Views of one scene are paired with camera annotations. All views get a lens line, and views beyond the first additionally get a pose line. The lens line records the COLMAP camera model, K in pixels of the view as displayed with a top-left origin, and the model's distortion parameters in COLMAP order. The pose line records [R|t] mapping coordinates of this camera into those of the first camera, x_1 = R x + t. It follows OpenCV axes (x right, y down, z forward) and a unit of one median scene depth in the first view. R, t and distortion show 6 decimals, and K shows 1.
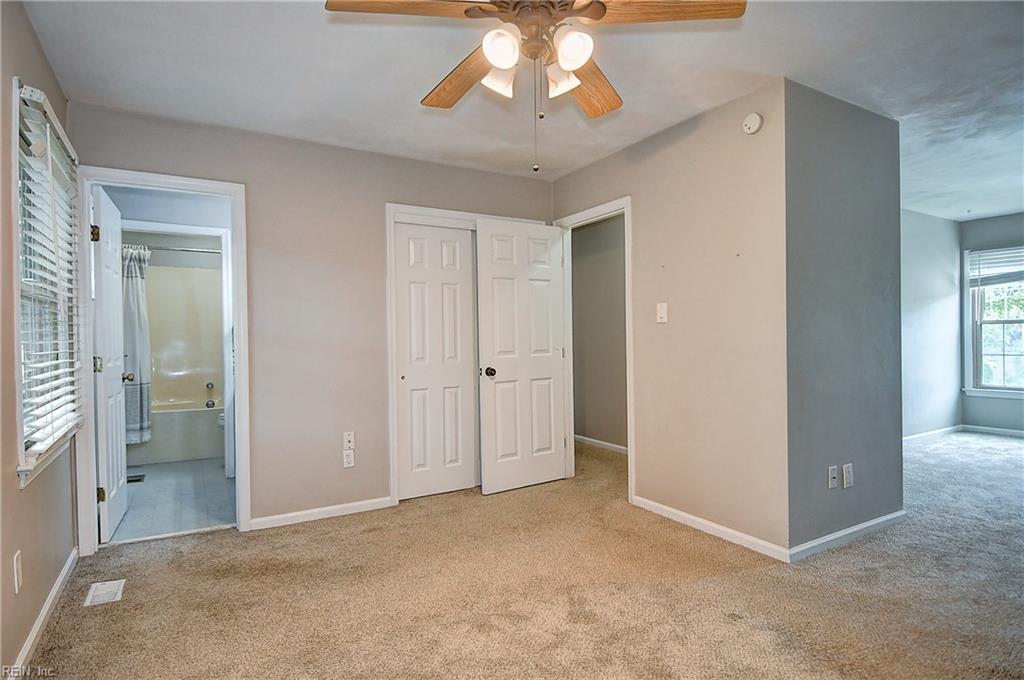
lens RADIAL K [[535.4, 0, 505.8], [0, 535.4, 340.6], [0, 0, 1]] dist [0.039085, -0.044997]
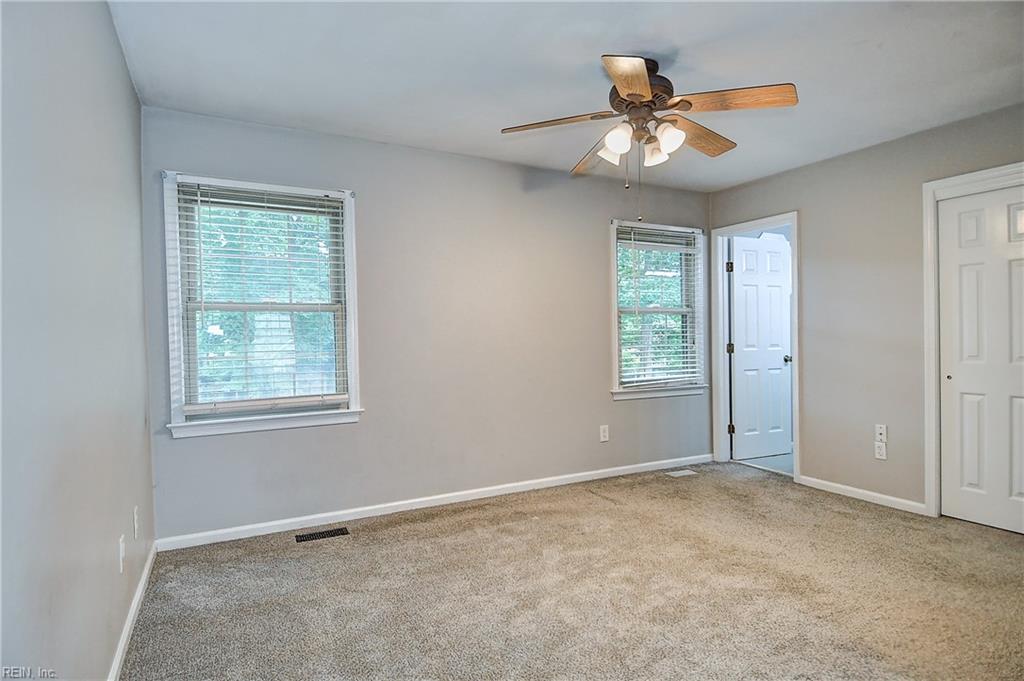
lens RADIAL K [[535.4, 0, 515.4], [0, 535.4, 341.4], [0, 0, 1]] dist [0.039085, -0.044997]
pose [[-0.039676, 0.023925, -0.998926, 0.803417], [0.013920, 0.999630, 0.023389, -0.021461], [0.999116, -0.012977, -0.039995, 0.381566]]
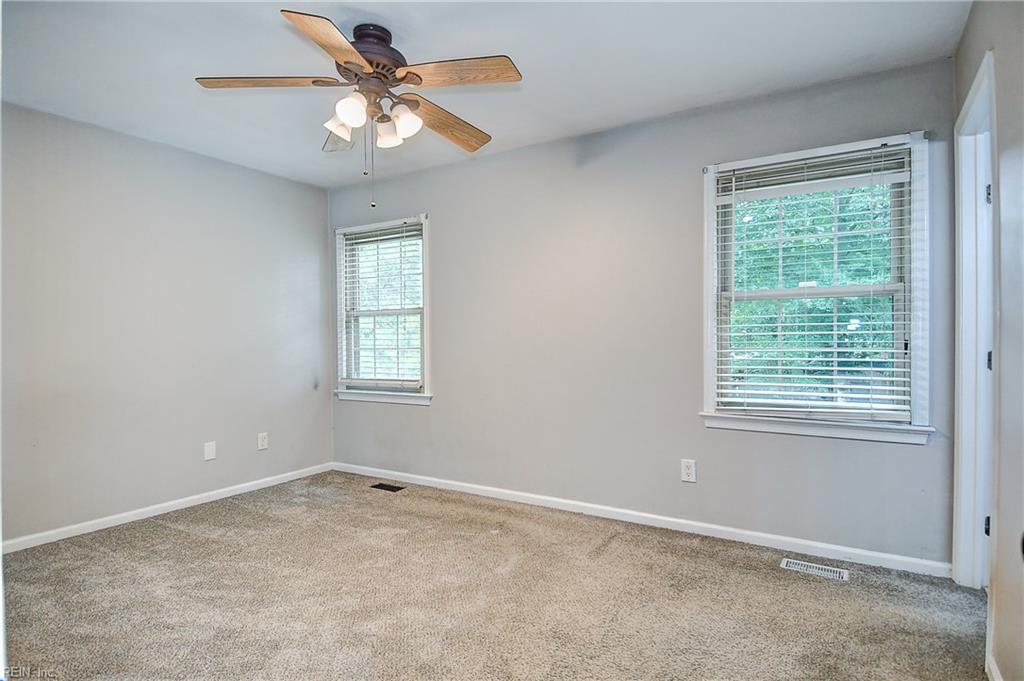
lens RADIAL K [[535.4, 0, 506.9], [0, 535.4, 340.4], [0, 0, 1]] dist [0.039085, -0.044997]
pose [[-0.874139, 0.021655, -0.485194, 0.219327], [0.018919, 0.999766, 0.010537, -0.006128], [0.485308, 0.000032, -0.874343, 1.210363]]
